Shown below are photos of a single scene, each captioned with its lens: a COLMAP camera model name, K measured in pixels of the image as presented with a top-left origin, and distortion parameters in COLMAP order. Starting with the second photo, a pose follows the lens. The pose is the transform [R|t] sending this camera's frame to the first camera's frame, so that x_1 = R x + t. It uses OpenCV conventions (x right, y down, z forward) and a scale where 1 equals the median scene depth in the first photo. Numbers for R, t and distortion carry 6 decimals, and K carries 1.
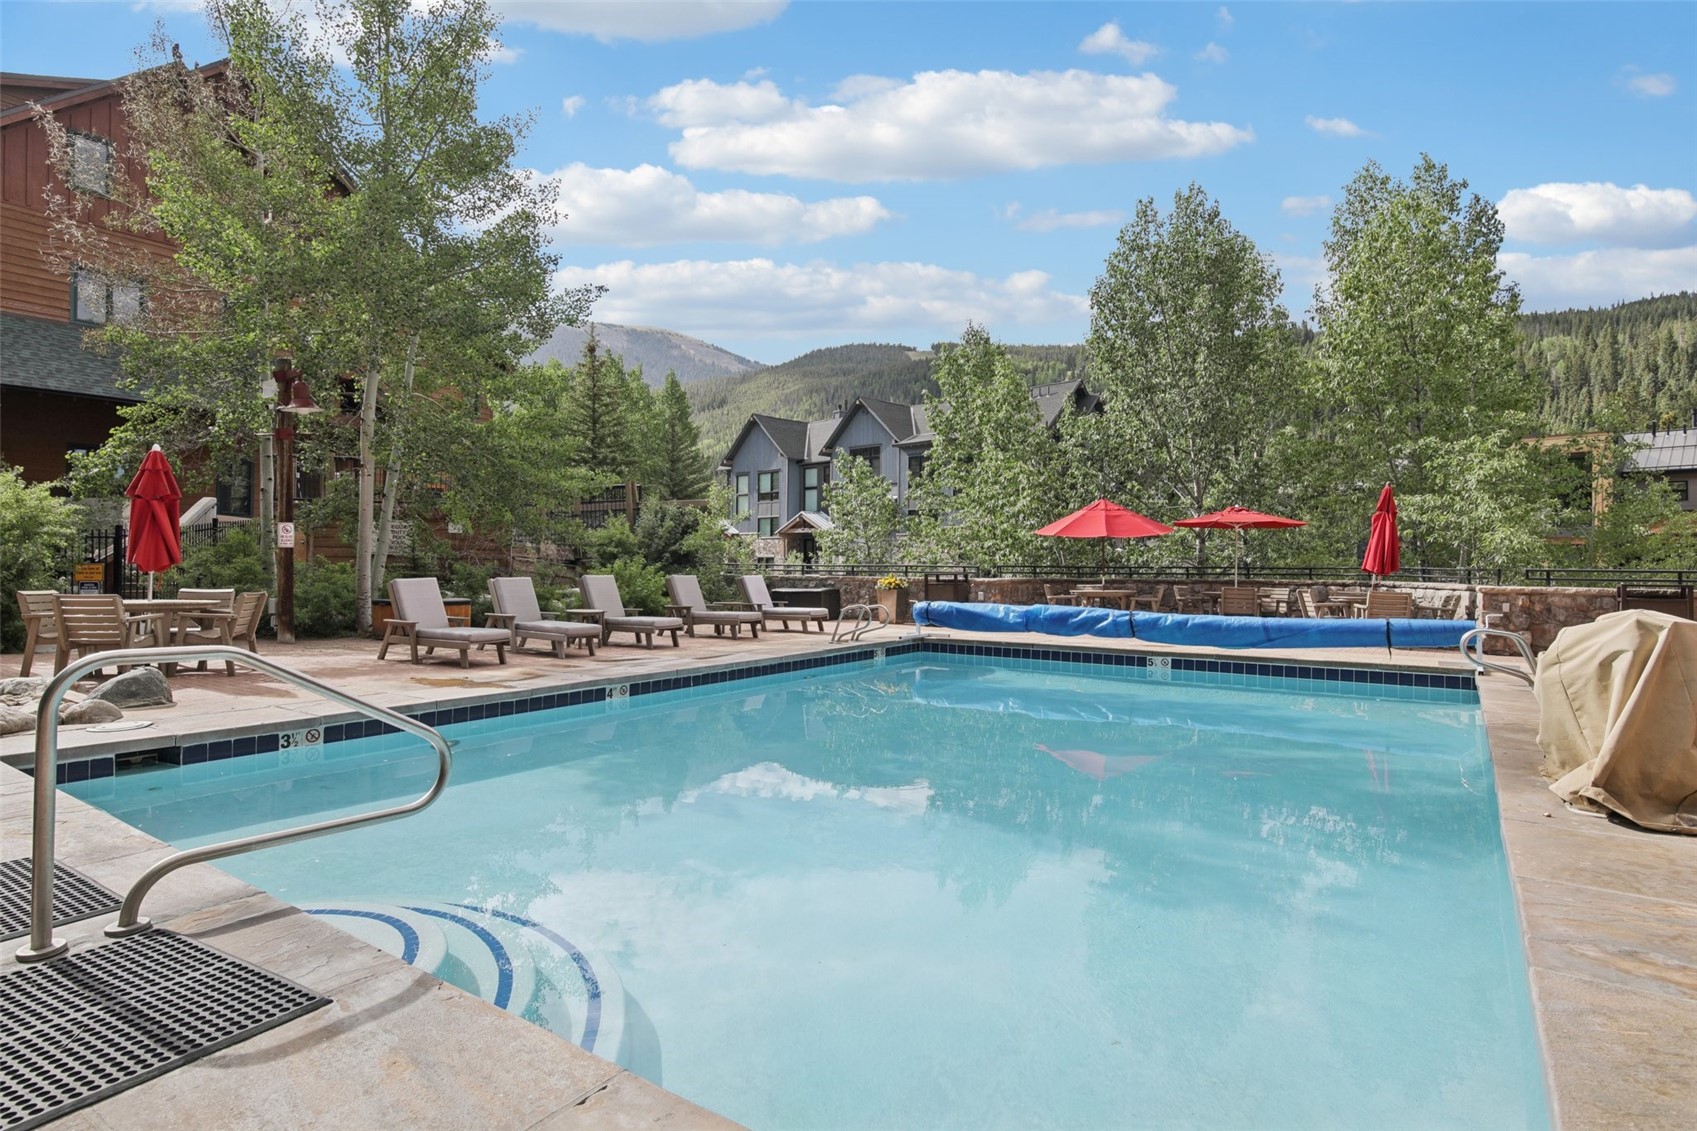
lens RADIAL K [[895.4, 0, 847.8], [0, 895.4, 560.1], [0, 0, 1]] dist [0.012233, -0.016731]
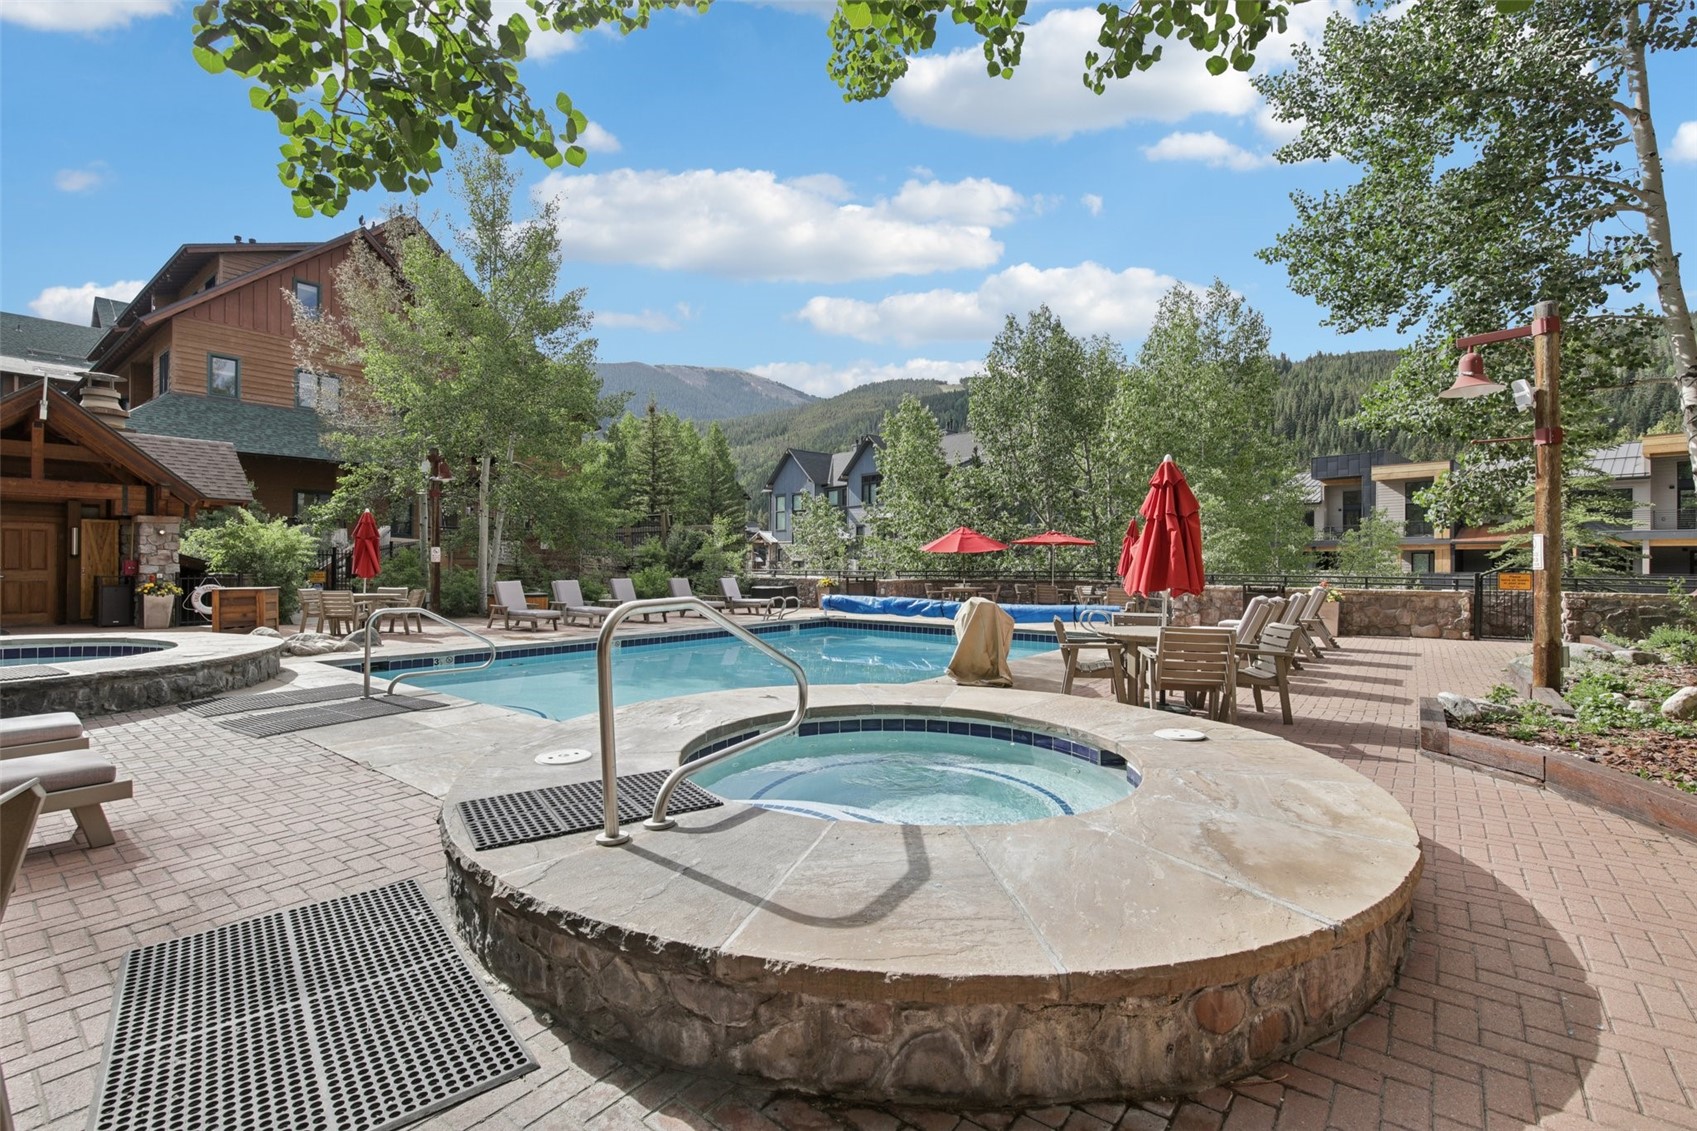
lens RADIAL K [[738.5, 0, 840.7], [0, 738.5, 560.4], [0, 0, 1]] dist [0.000603, -0.008155]
pose [[0.998376, -0.002535, -0.056907, 0.173964], [0.002450, 0.999996, -0.001556, -0.011696], [0.056911, 0.001414, 0.998378, -0.279014]]
